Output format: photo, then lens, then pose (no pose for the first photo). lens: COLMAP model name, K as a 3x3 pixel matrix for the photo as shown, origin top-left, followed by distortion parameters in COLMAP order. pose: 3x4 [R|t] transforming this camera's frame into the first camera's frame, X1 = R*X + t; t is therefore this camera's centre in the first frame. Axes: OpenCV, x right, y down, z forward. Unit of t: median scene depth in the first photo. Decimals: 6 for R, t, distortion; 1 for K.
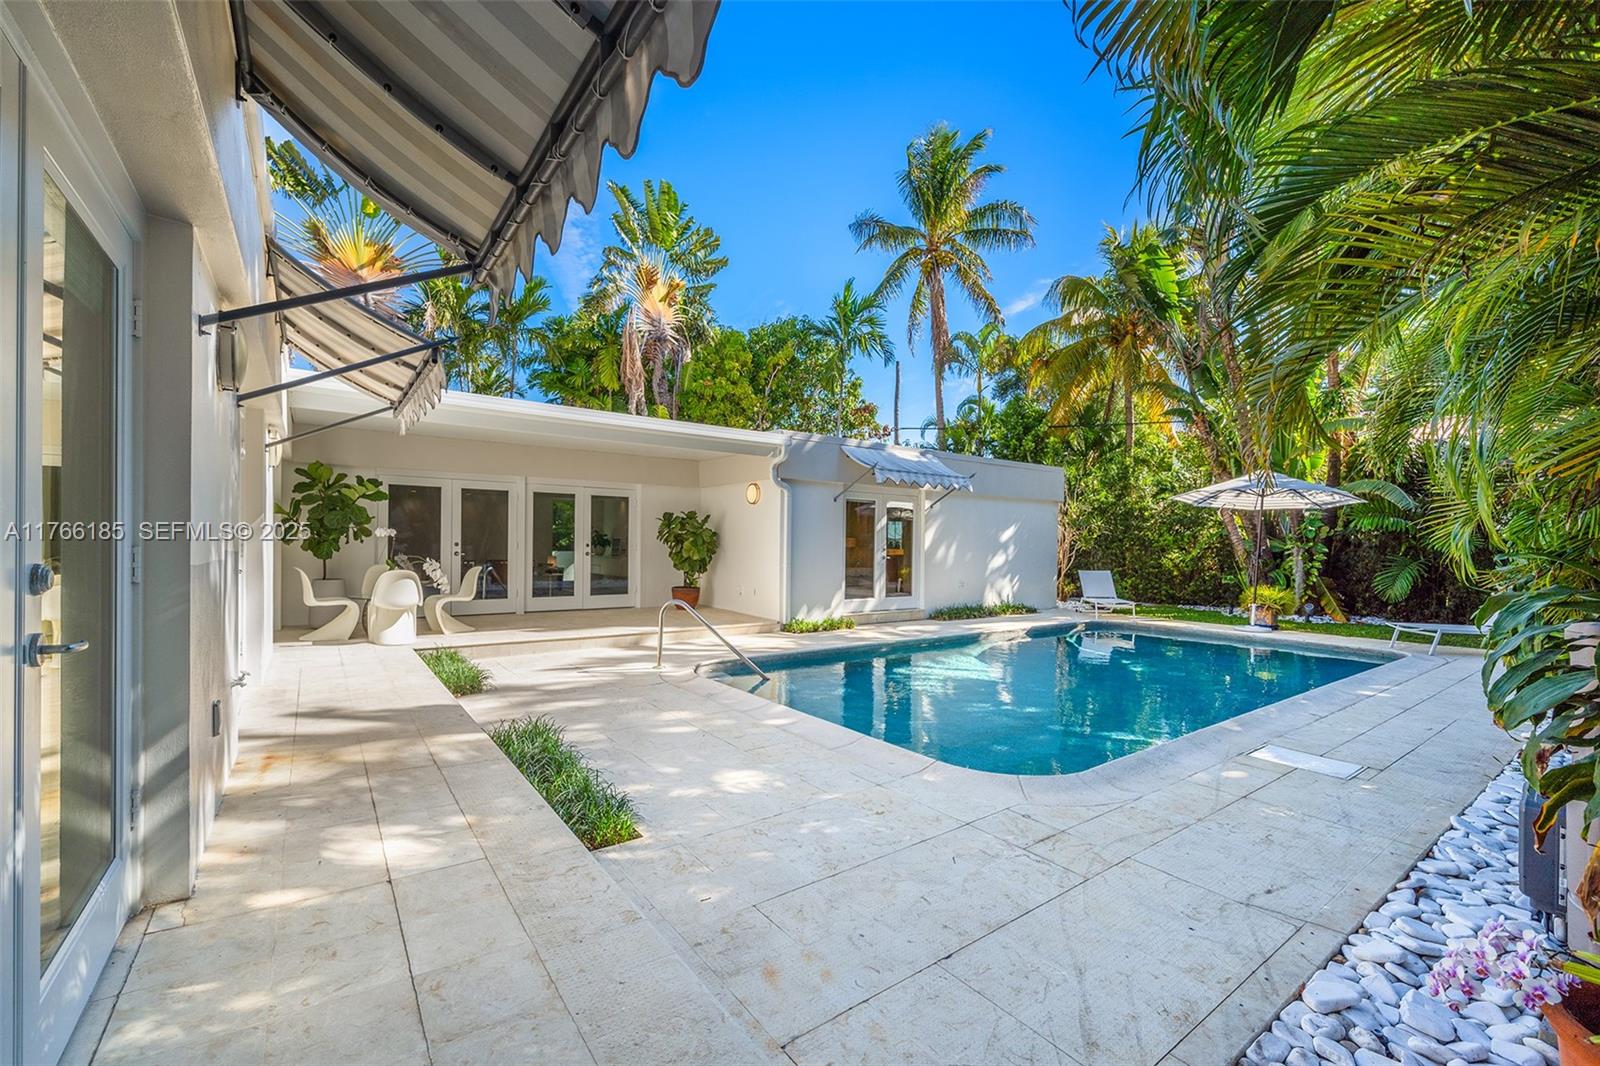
lens RADIAL K [[634.8, 0, 790.2], [0, 634.8, 544.7], [0, 0, 1]] dist [-0.002943, -0.000010]
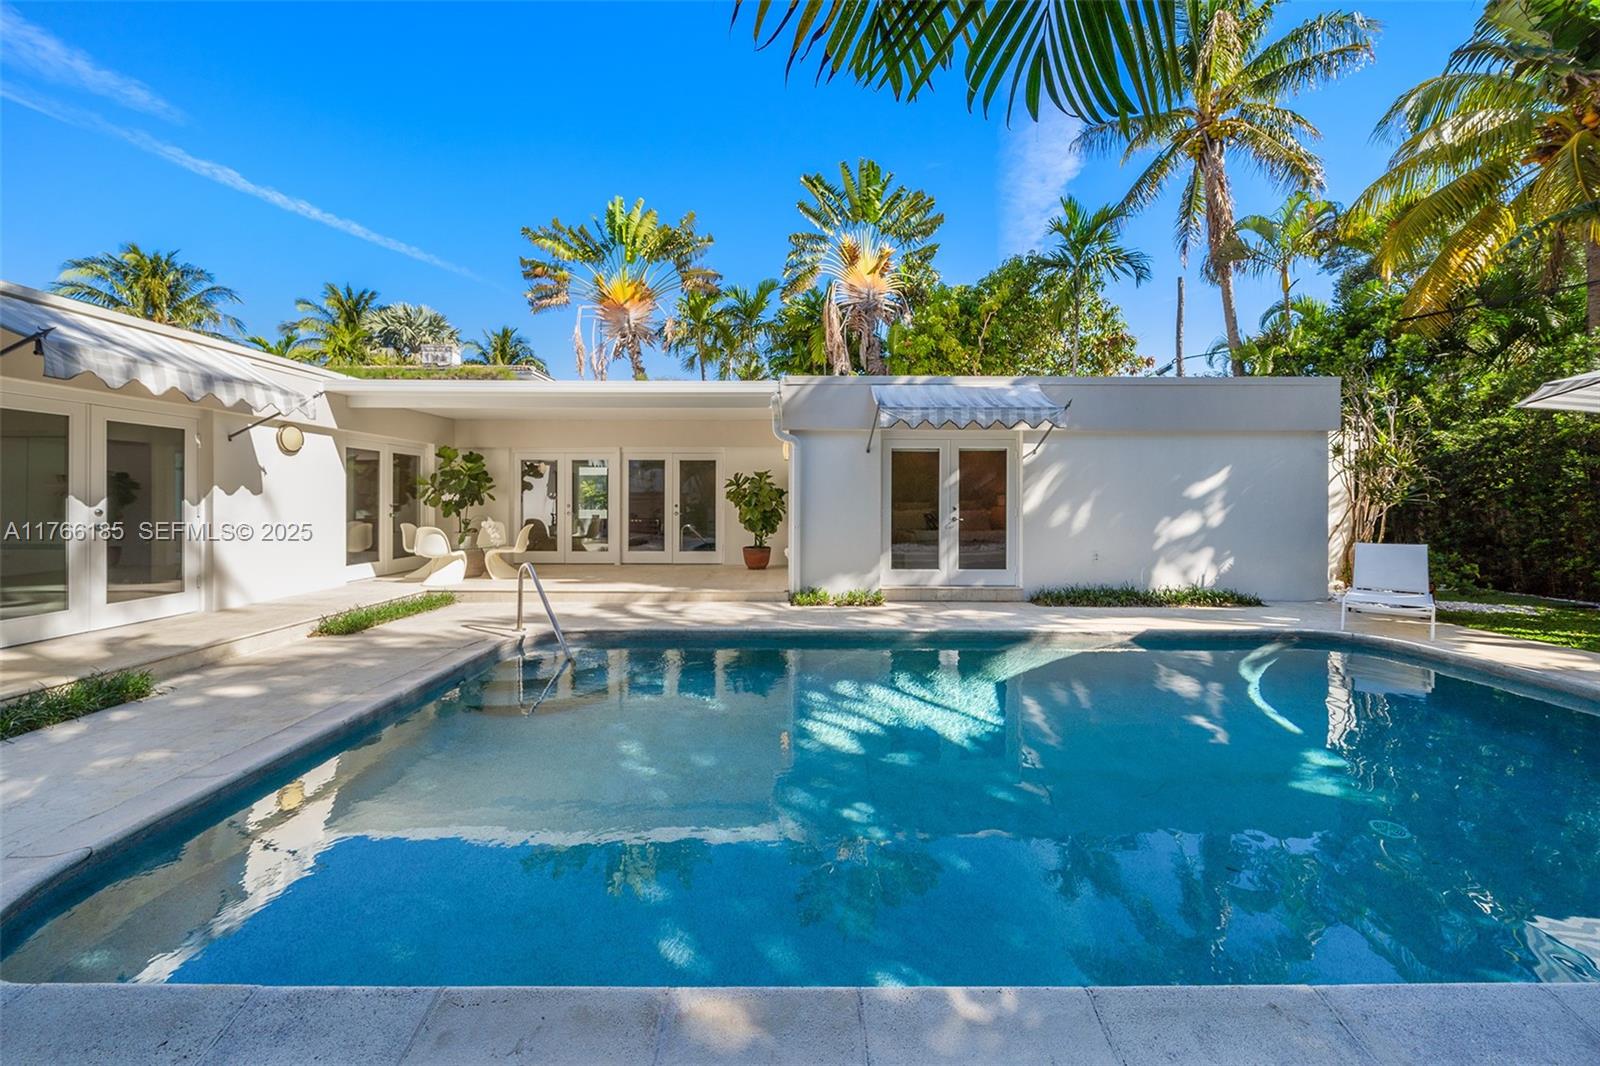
lens RADIAL K [[549.2, 0, 792.6], [0, 549.2, 498.6], [0, 0, 1]] dist [-0.006027, 0.000515]
pose [[0.819146, -0.011609, -0.573467, 0.214540], [0.007331, 0.999925, -0.009770, -0.000475], [0.573538, 0.003799, 0.819170, 0.180871]]
